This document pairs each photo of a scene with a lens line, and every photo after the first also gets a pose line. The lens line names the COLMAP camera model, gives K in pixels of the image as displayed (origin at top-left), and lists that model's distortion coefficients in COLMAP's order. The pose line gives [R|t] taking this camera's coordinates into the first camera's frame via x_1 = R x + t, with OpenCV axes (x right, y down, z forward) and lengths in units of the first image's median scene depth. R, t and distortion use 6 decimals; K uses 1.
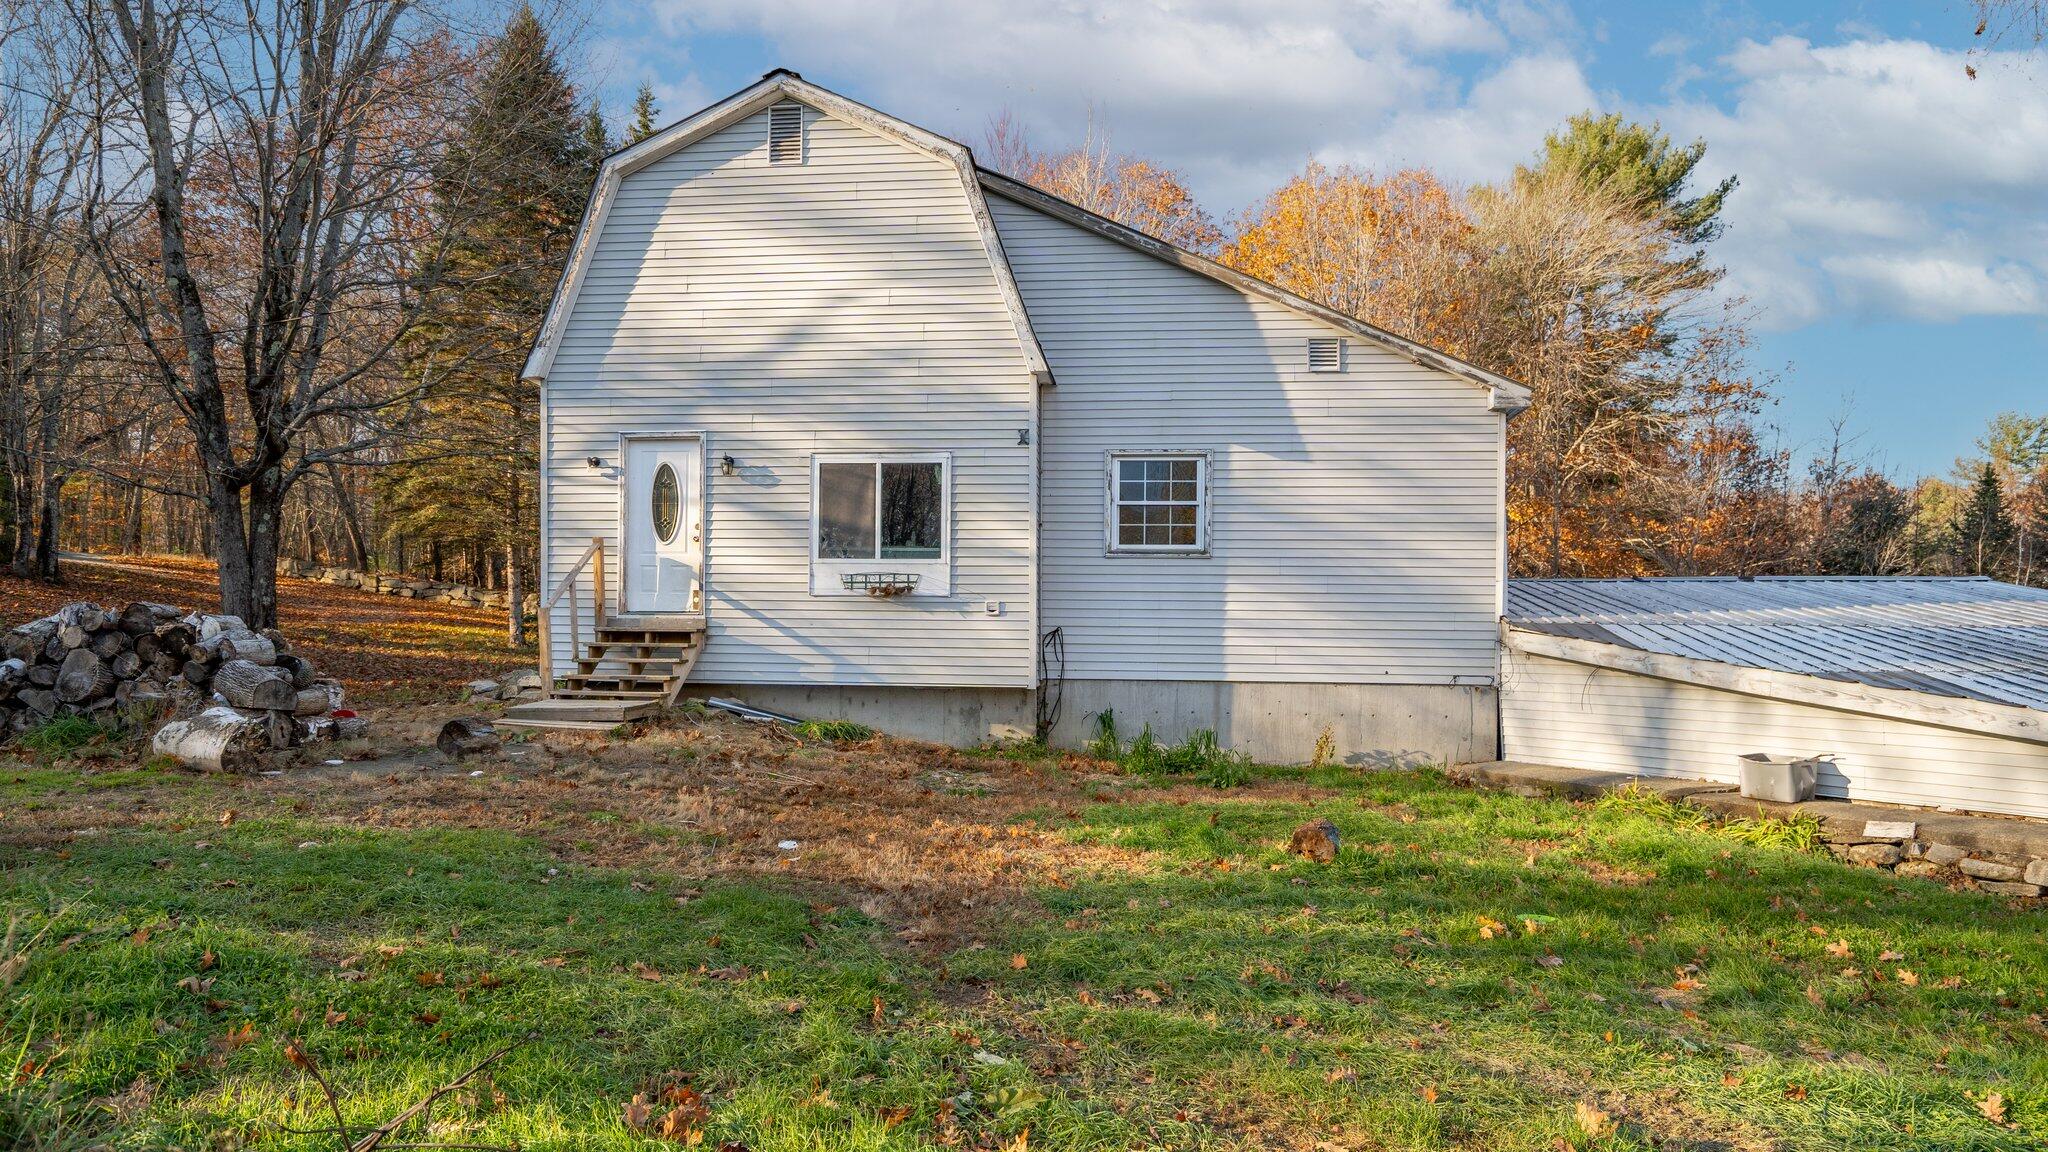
lens RADIAL K [[1276.8, 0, 1024.0], [0, 1276.8, 576.0], [0, 0, 1]] dist [-0.008079, -0.000488]
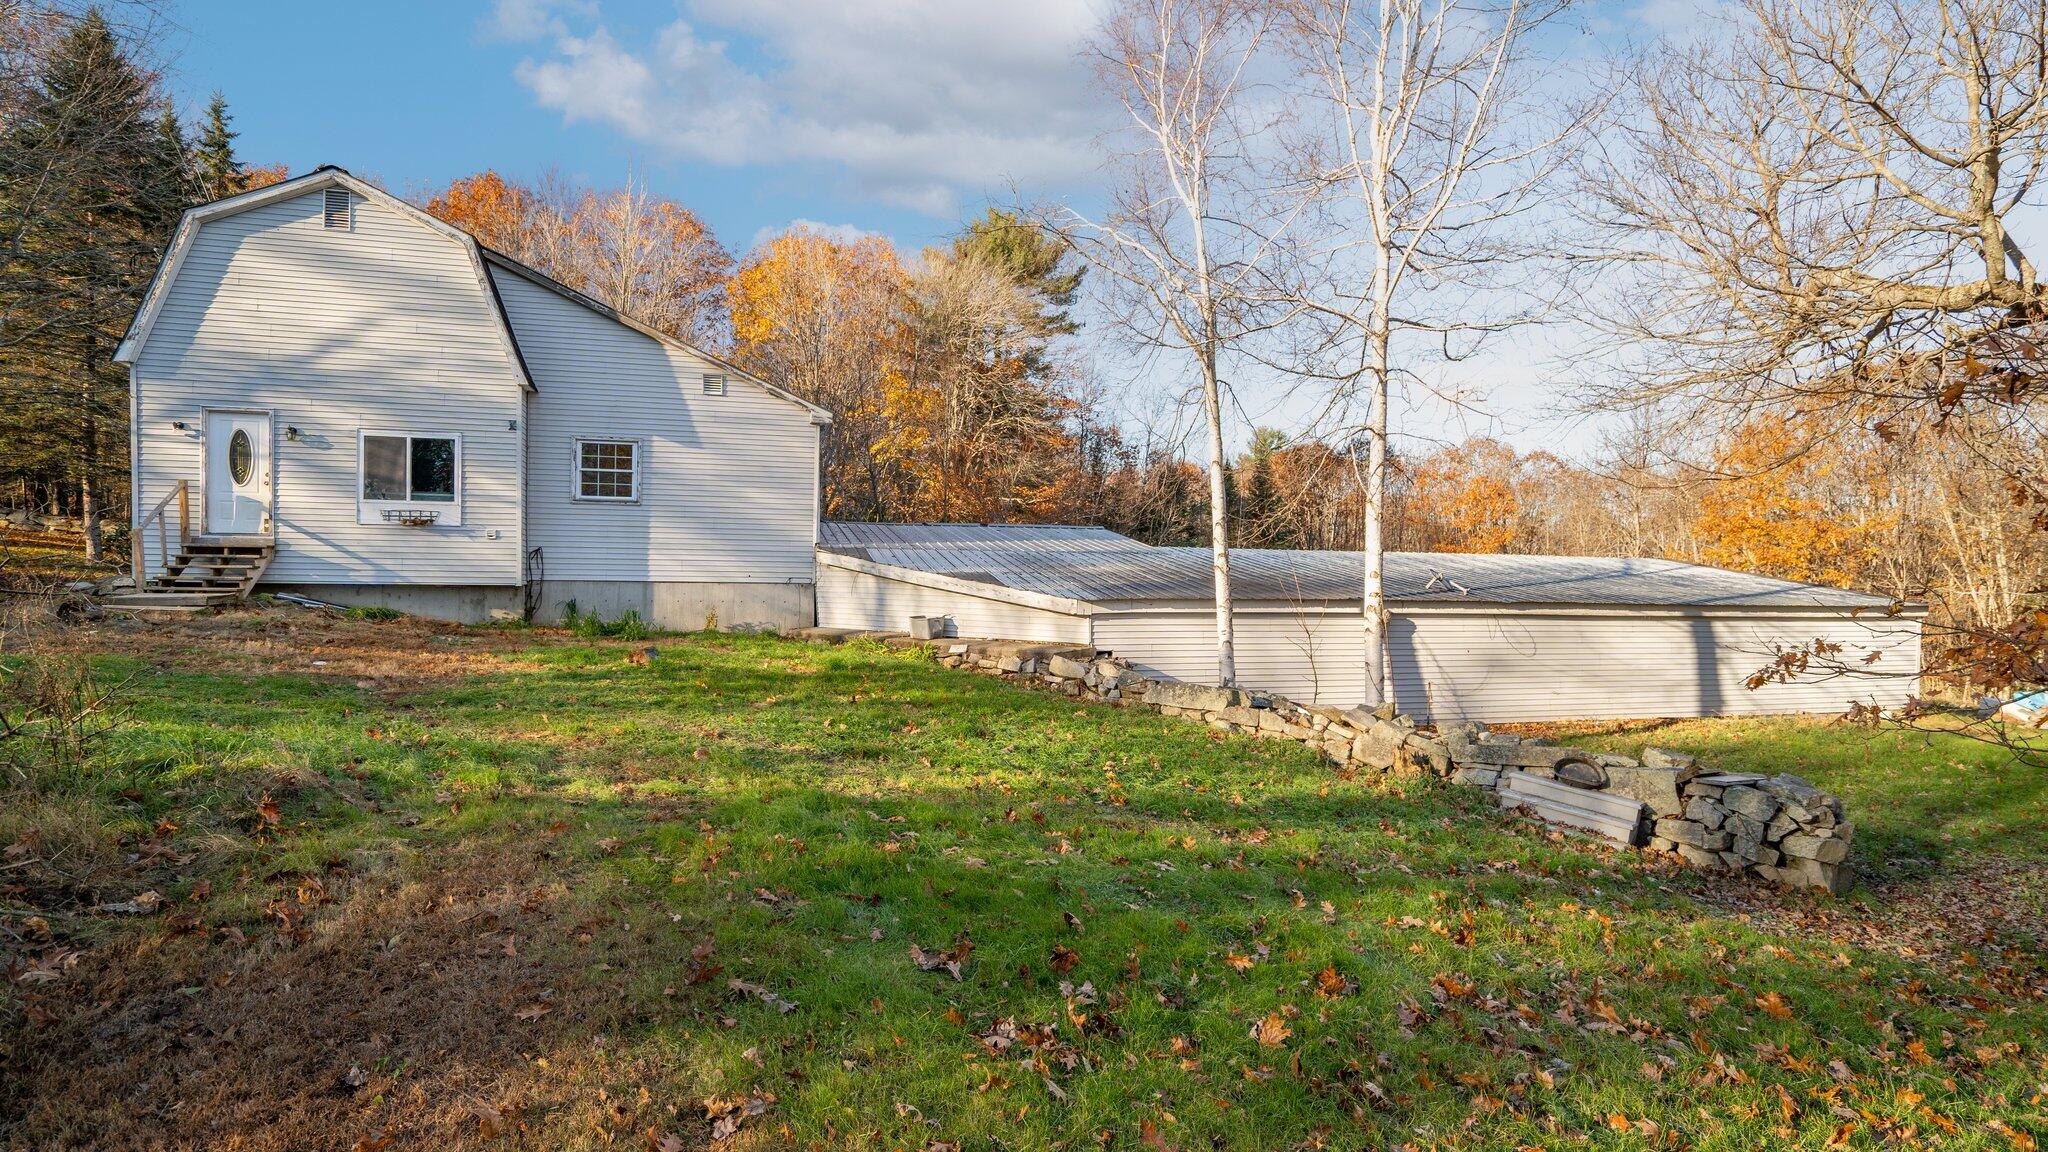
lens RADIAL K [[1002.3, 0, 1027.4], [0, 1002.3, 568.2], [0, 0, 1]] dist [-0.052221, 0.023507]
pose [[0.922895, 0.004104, 0.385030, 0.113370], [-0.023231, 0.998715, 0.045037, -0.003080], [-0.384351, -0.050510, 0.921804, -0.361217]]
